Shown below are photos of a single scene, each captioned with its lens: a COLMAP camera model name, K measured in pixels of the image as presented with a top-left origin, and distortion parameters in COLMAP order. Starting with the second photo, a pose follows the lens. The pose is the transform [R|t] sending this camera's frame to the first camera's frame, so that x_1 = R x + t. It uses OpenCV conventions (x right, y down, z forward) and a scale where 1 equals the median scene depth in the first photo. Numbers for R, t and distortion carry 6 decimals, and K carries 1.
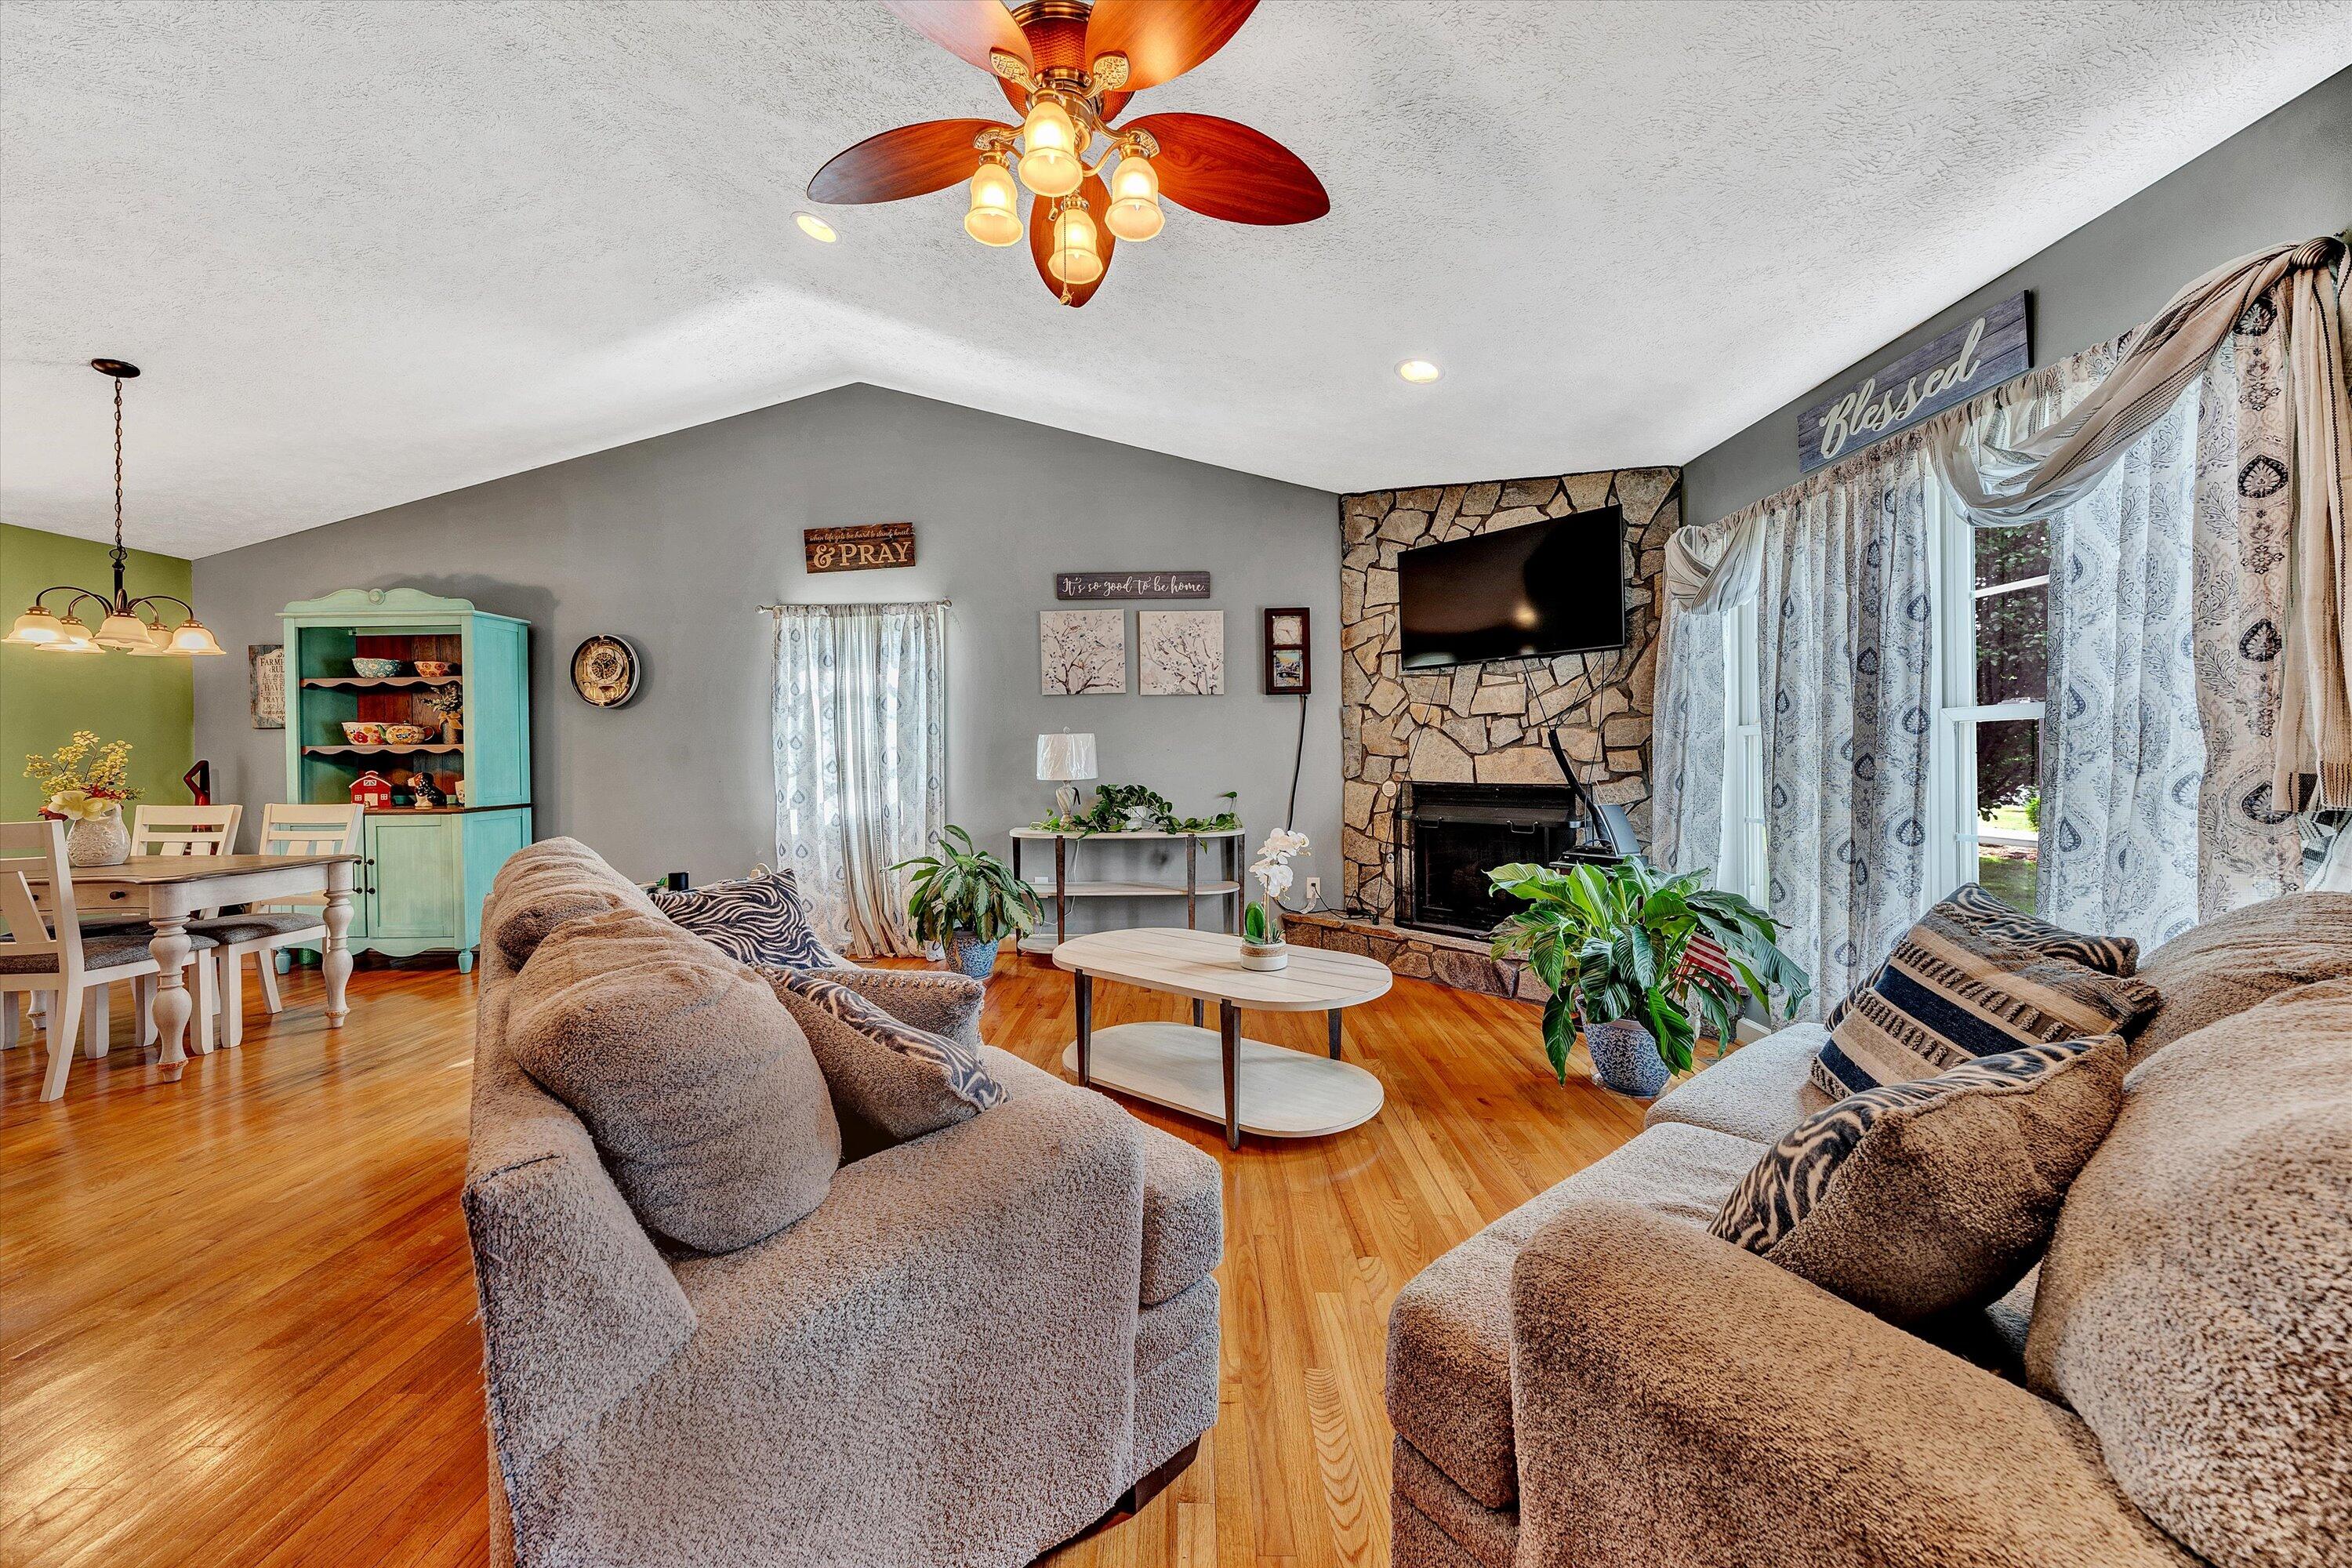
lens RADIAL K [[805.3, 0, 1180.2], [0, 805.3, 758.4], [0, 0, 1]] dist [-0.000800, 0.000129]
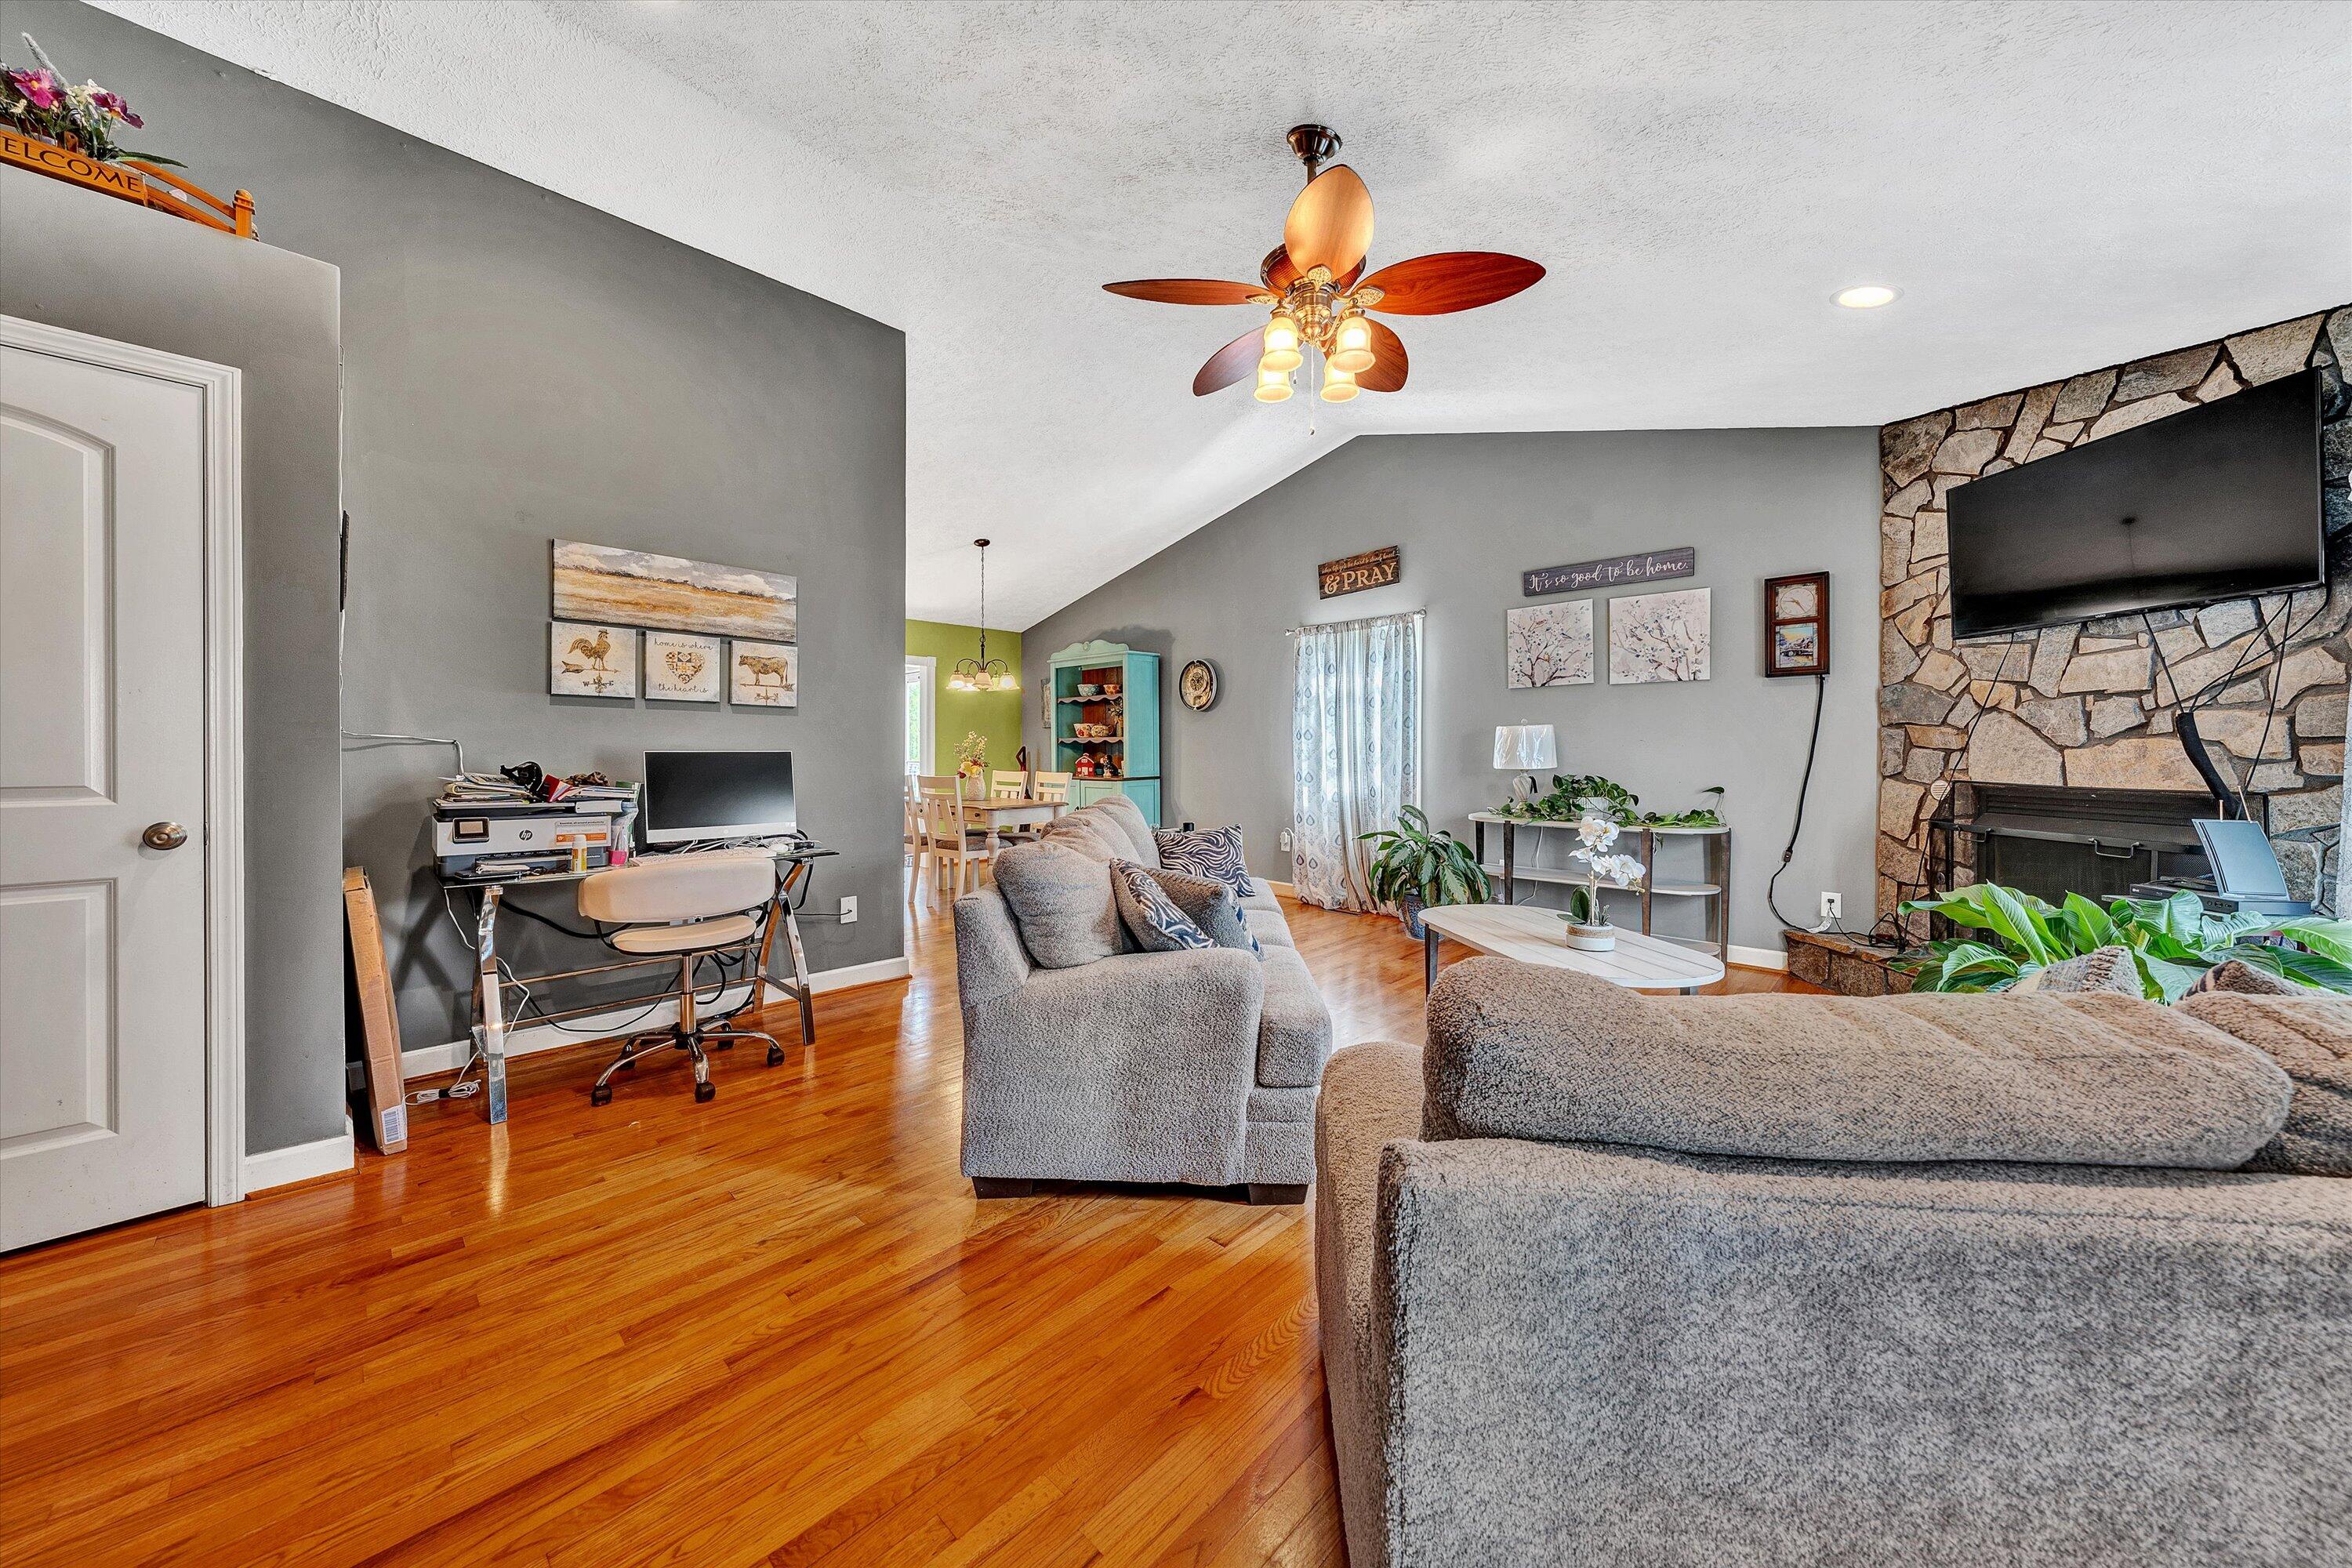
lens RADIAL K [[805.3, 0, 1180.2], [0, 805.3, 758.4], [0, 0, 1]] dist [-0.000800, 0.000129]
pose [[0.741066, 0.015134, -0.671262, 0.233285], [-0.005107, 0.999844, 0.016904, -0.002939], [0.671413, -0.009100, 0.741027, -0.080924]]
